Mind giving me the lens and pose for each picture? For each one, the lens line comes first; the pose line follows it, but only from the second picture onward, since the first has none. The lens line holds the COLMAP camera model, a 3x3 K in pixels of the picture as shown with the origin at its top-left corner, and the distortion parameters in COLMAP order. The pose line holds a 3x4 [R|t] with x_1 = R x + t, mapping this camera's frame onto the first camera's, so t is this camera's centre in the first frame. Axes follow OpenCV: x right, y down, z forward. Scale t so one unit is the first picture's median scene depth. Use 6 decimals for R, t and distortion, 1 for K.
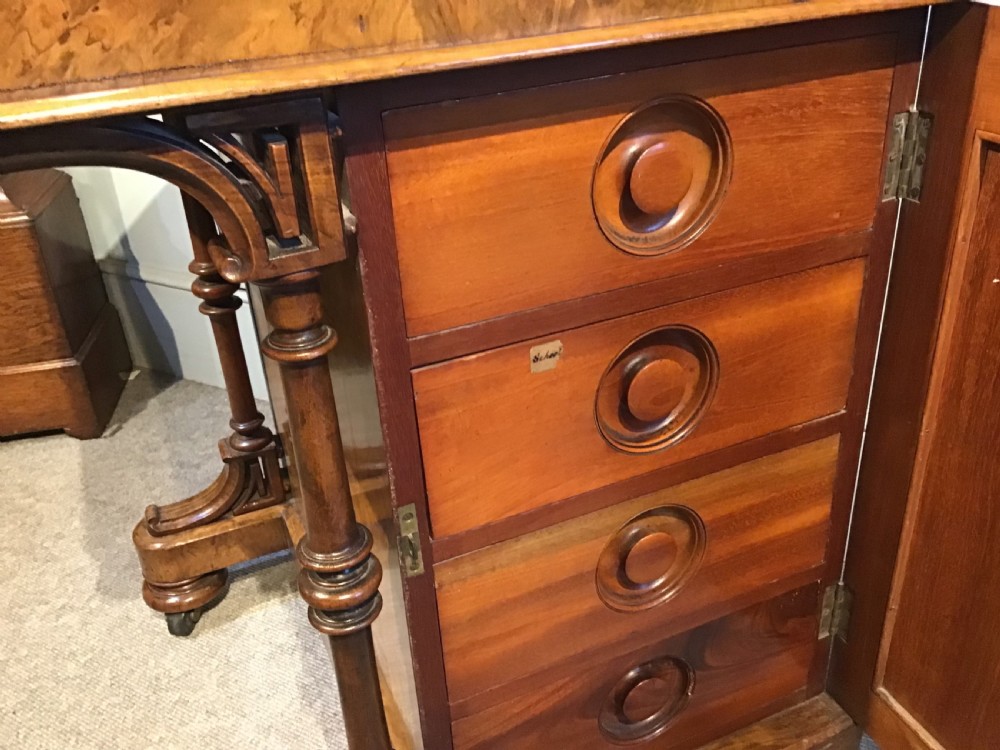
lens RADIAL K [[918.0, 0, 499.3], [0, 918.0, 370.2], [0, 0, 1]] dist [0.102622, -0.212680]
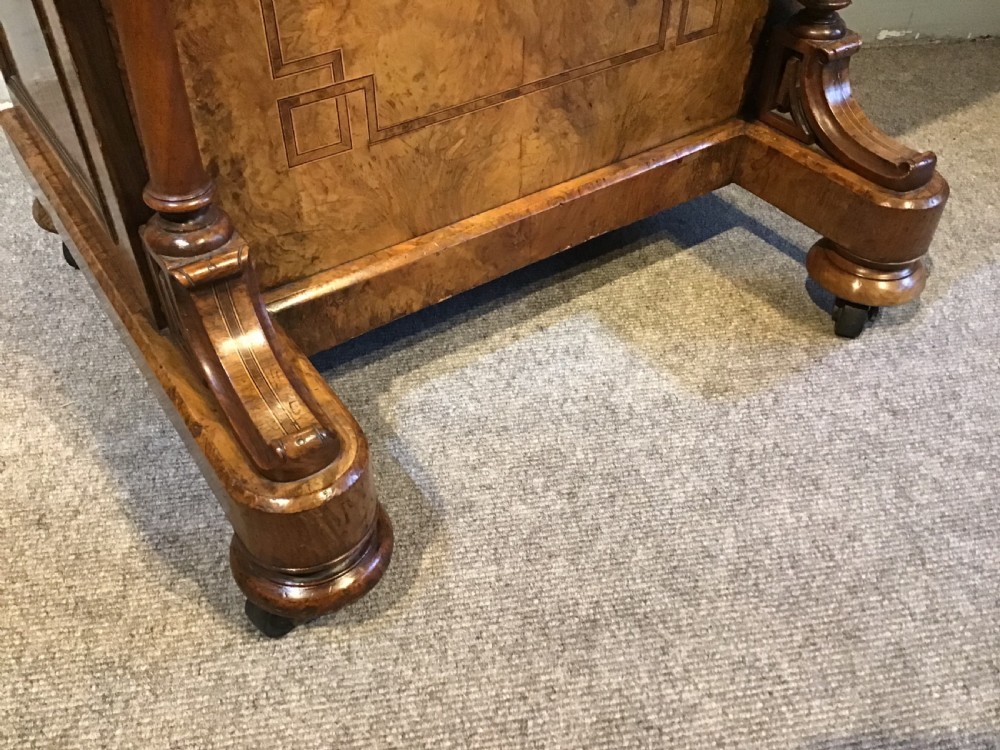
lens RADIAL K [[905.4, 0, 499.4], [0, 905.4, 372.1], [0, 0, 1]] dist [0.123456, -0.242117]
pose [[0.763175, -0.383325, 0.520218, -0.373986], [0.253477, 0.918113, 0.304659, 0.296200], [-0.594402, -0.100645, 0.797845, 0.221670]]
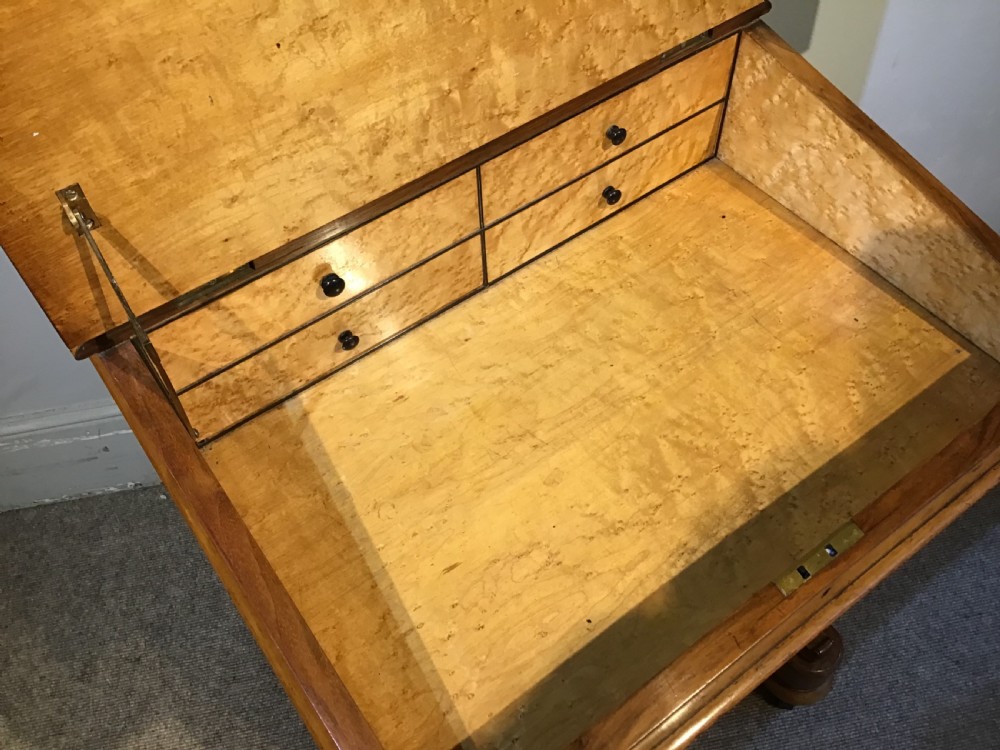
lens RADIAL K [[918.0, 0, 499.3], [0, 918.0, 370.2], [0, 0, 1]] dist [0.102622, -0.212680]
pose [[0.751998, -0.505844, 0.422636, -0.301003], [0.296954, 0.832396, 0.467905, -0.743212], [-0.588488, -0.226360, 0.776172, -0.031788]]
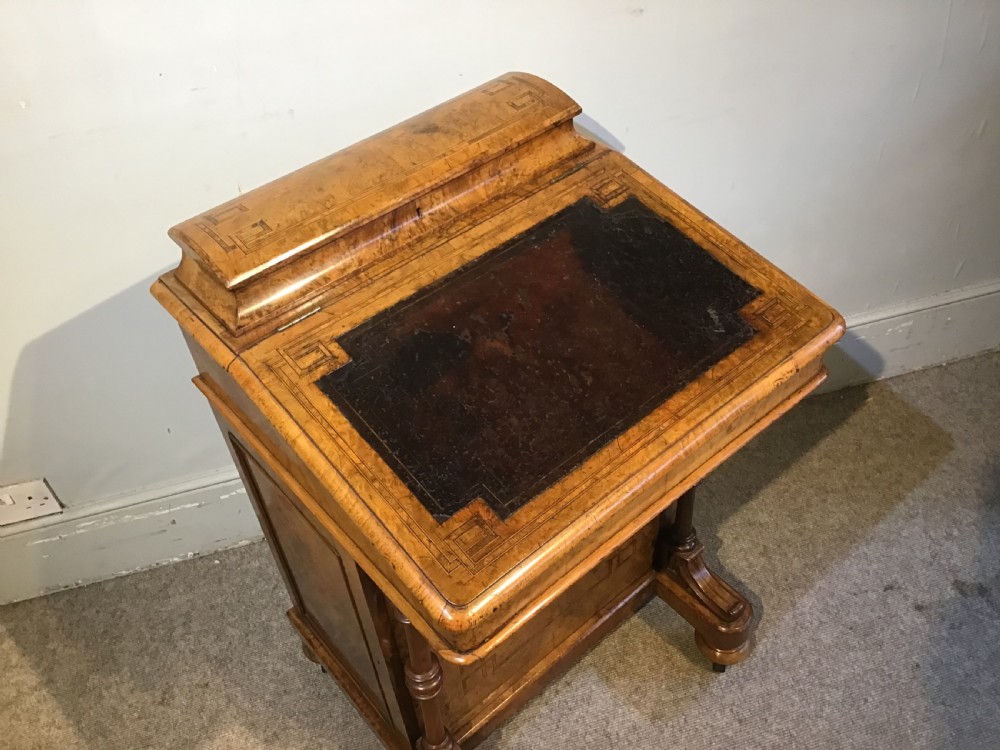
lens RADIAL K [[913.2, 0, 499.0], [0, 913.2, 372.9], [0, 0, 1]] dist [0.140492, -0.300920]
pose [[0.703437, -0.485192, 0.519388, -0.639108], [0.357431, 0.873112, 0.331538, -0.791987], [-0.614344, -0.047570, 0.787603, -0.500262]]
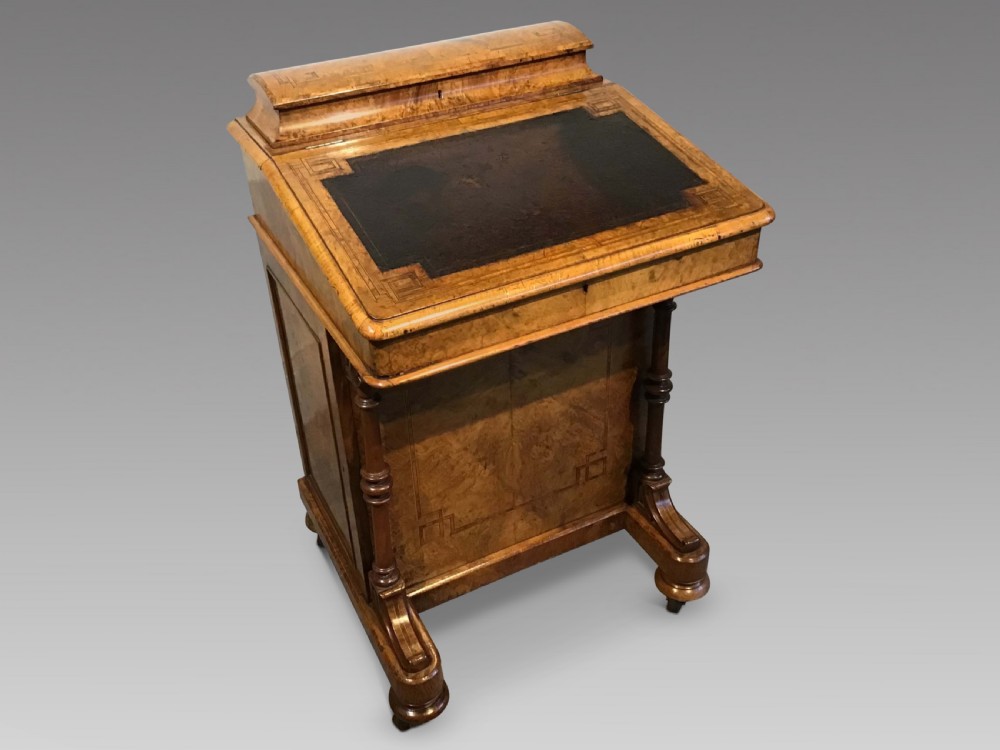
lens RADIAL K [[910.9, 0, 475.3], [0, 910.9, 354.0], [0, 0, 1]] dist [0.098723, 0.000430]
pose [[0.851684, -0.268470, 0.450065, -0.739858], [0.238604, 0.963285, 0.123088, -0.293150], [-0.466586, 0.002556, 0.884472, -0.892353]]
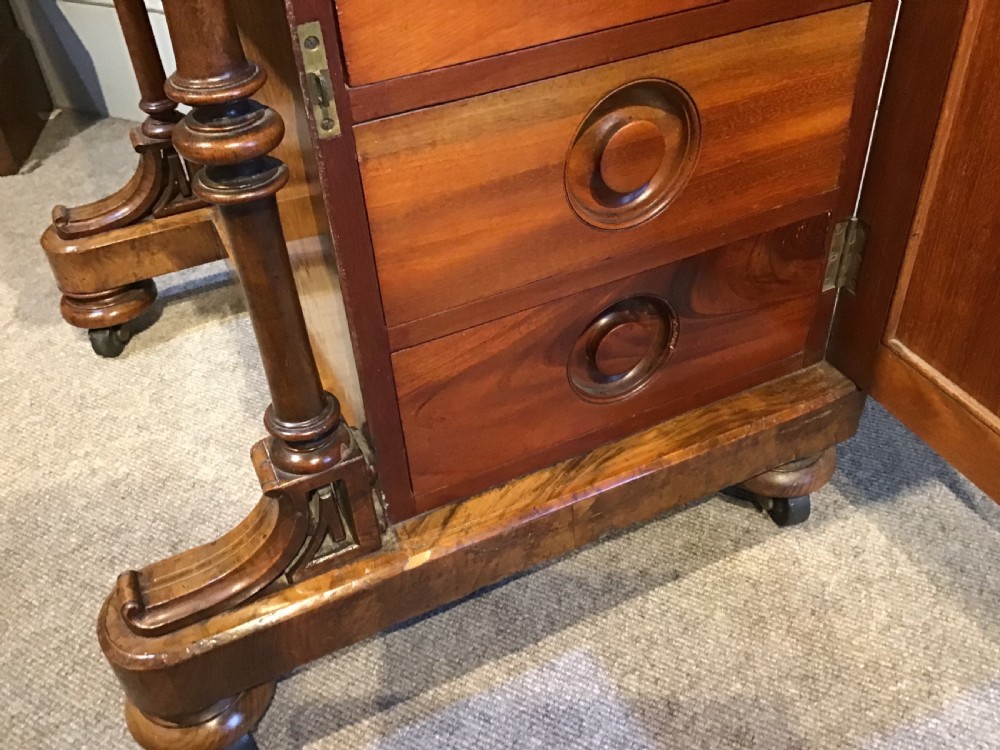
lens RADIAL K [[918.0, 0, 499.3], [0, 918.0, 370.2], [0, 0, 1]] dist [0.102622, -0.212680]
pose [[0.999606, -0.015963, 0.023079, 0.021804], [0.011550, 0.983588, 0.180056, 0.200945], [-0.025575, -0.179719, 0.983386, 0.144908]]
